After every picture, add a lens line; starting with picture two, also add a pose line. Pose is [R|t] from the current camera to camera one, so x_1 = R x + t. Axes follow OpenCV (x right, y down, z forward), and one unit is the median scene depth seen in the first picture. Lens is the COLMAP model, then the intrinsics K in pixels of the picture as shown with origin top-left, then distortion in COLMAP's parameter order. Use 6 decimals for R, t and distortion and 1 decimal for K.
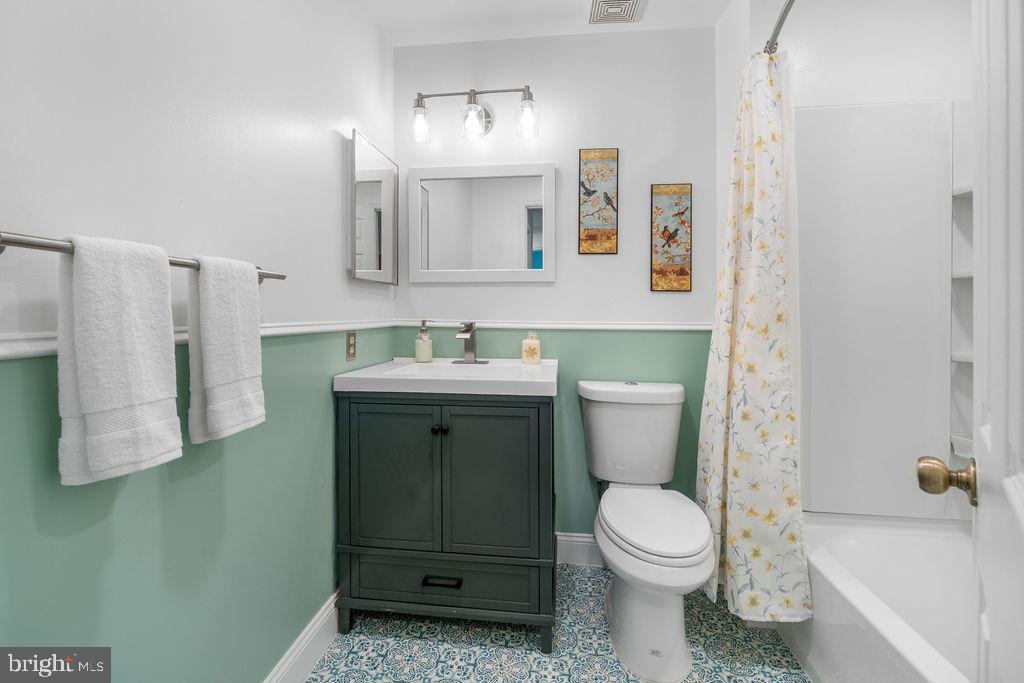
lens RADIAL K [[433.3, 0, 512.8], [0, 433.3, 316.4], [0, 0, 1]] dist [-0.000421, -0.001129]
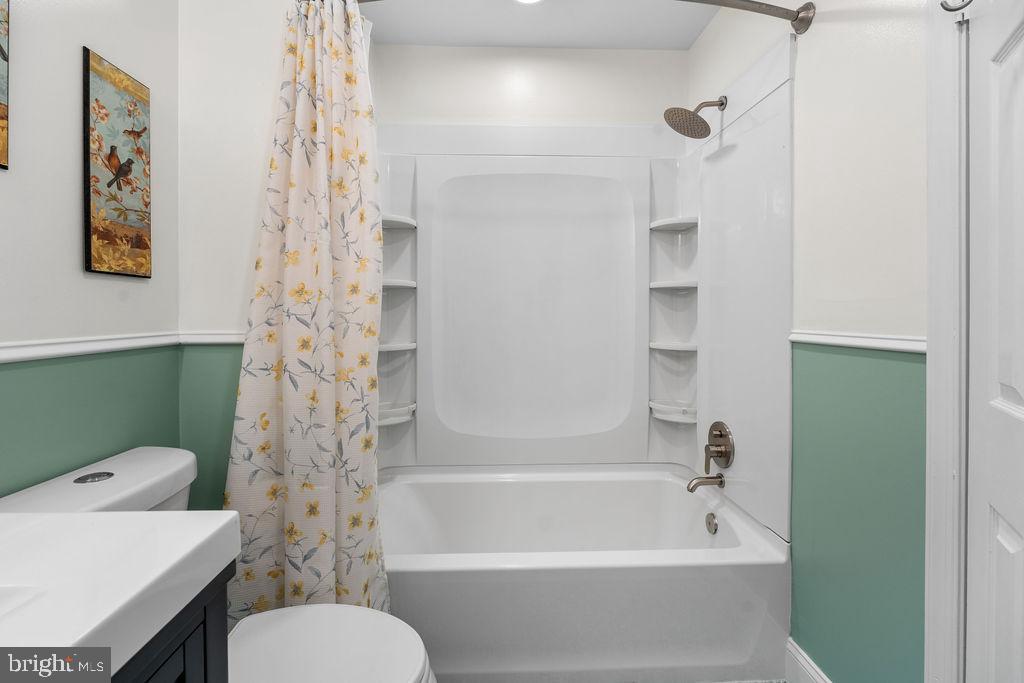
lens RADIAL K [[433.3, 0, 502.7], [0, 433.3, 310.8], [0, 0, 1]] dist [-0.000421, -0.001129]
pose [[-0.130603, -0.008496, 0.991398, -0.212983], [0.006796, 0.999932, 0.009465, -0.017055], [-0.991411, 0.007973, -0.130537, 0.614218]]
